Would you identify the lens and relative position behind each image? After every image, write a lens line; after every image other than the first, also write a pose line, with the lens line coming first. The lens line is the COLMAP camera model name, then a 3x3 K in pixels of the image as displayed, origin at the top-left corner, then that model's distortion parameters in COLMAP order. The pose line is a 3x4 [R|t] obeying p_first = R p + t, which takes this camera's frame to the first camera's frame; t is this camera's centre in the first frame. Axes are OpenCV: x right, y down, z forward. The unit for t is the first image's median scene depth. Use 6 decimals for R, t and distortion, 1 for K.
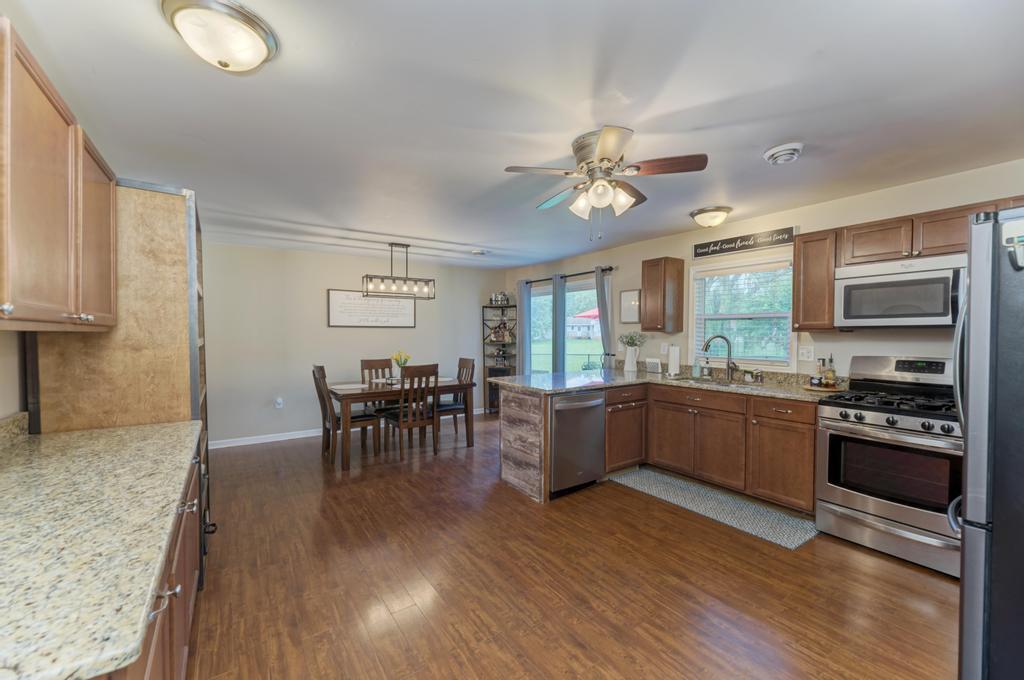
lens RADIAL K [[413.7, 0, 515.0], [0, 413.7, 337.9], [0, 0, 1]] dist [0.001165, 0.000108]
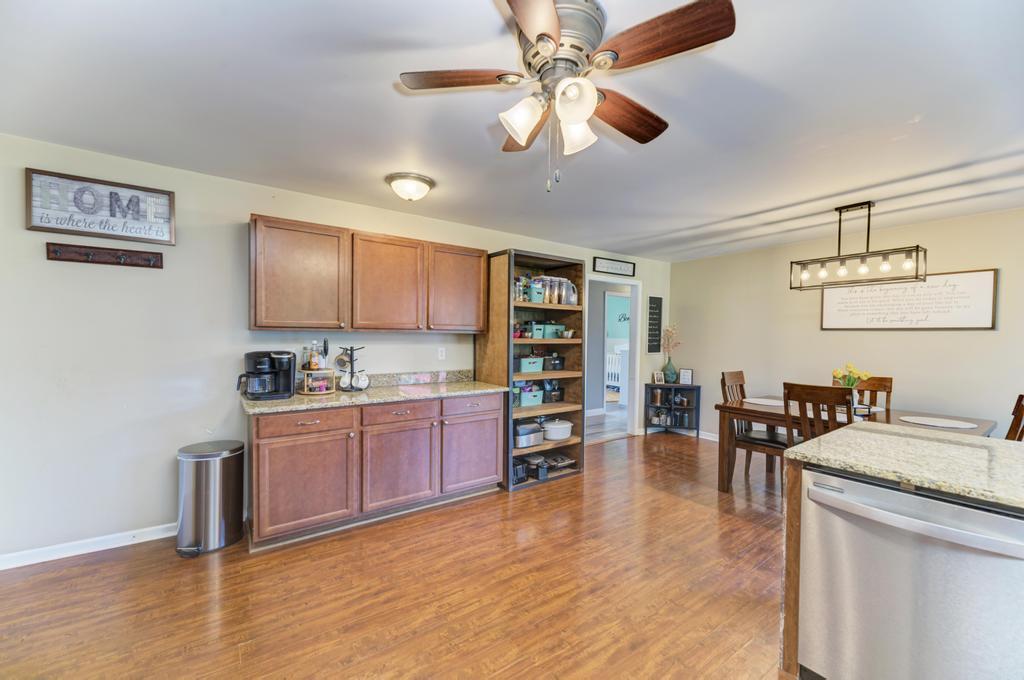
lens RADIAL K [[413.7, 0, 513.2], [0, 413.7, 342.5], [0, 0, 1]] dist [0.001165, 0.000108]
pose [[0.006708, 0.018079, -0.999814, 0.406587], [-0.021195, 0.999615, 0.017933, -0.004713], [0.999753, 0.021071, 0.007088, 0.466156]]
